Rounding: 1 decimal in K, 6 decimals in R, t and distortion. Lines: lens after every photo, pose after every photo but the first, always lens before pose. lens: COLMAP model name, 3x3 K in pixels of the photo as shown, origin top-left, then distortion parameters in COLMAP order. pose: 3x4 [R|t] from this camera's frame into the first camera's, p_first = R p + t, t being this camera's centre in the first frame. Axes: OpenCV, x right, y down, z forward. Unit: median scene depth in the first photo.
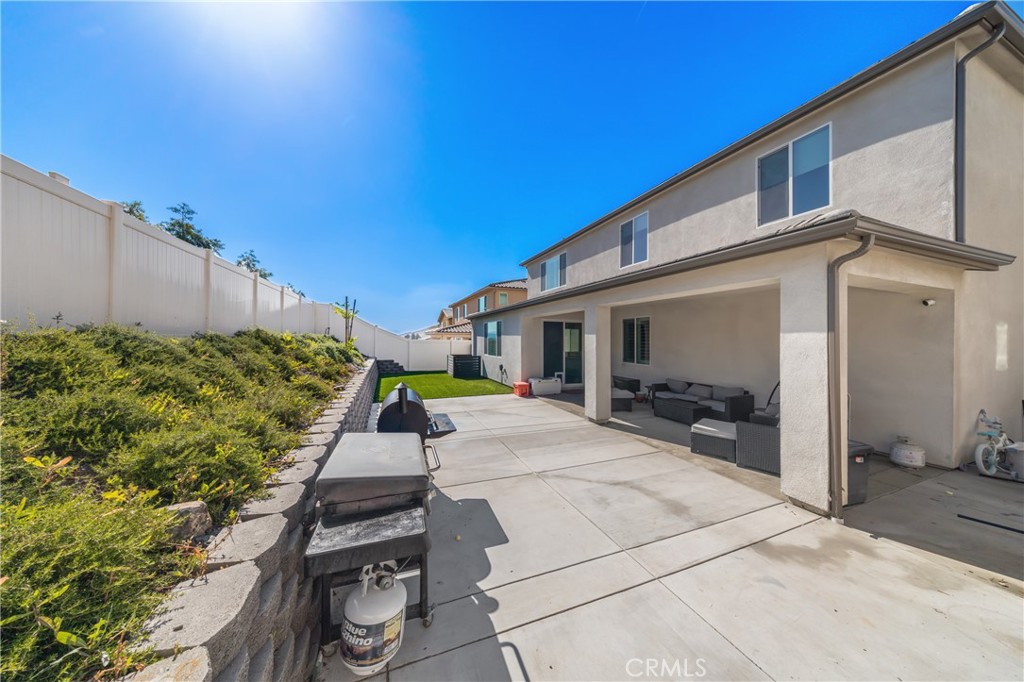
lens RADIAL K [[312.1, 0, 506.2], [0, 312.1, 339.8], [0, 0, 1]] dist [-0.000093, 0.000004]
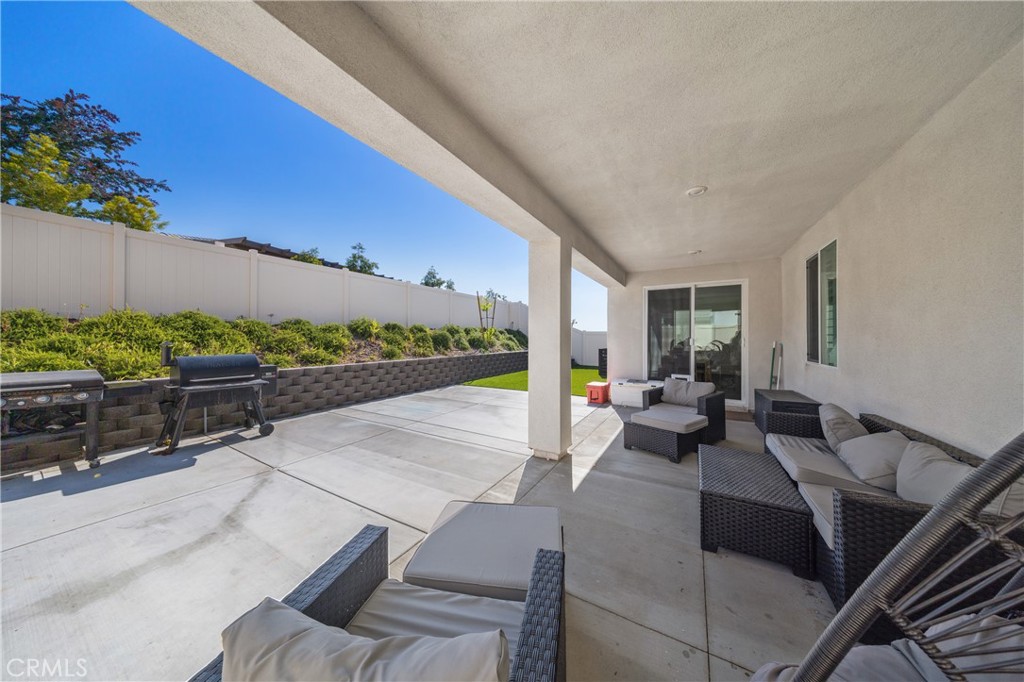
lens RADIAL K [[312.1, 0, 506.2], [0, 312.1, 339.8], [0, 0, 1]] dist [-0.000093, 0.000004]
pose [[0.621611, -0.004477, -0.783313, 0.608785], [0.000796, 0.999987, -0.005083, 0.059434], [0.783326, 0.002536, 0.621606, 0.544076]]
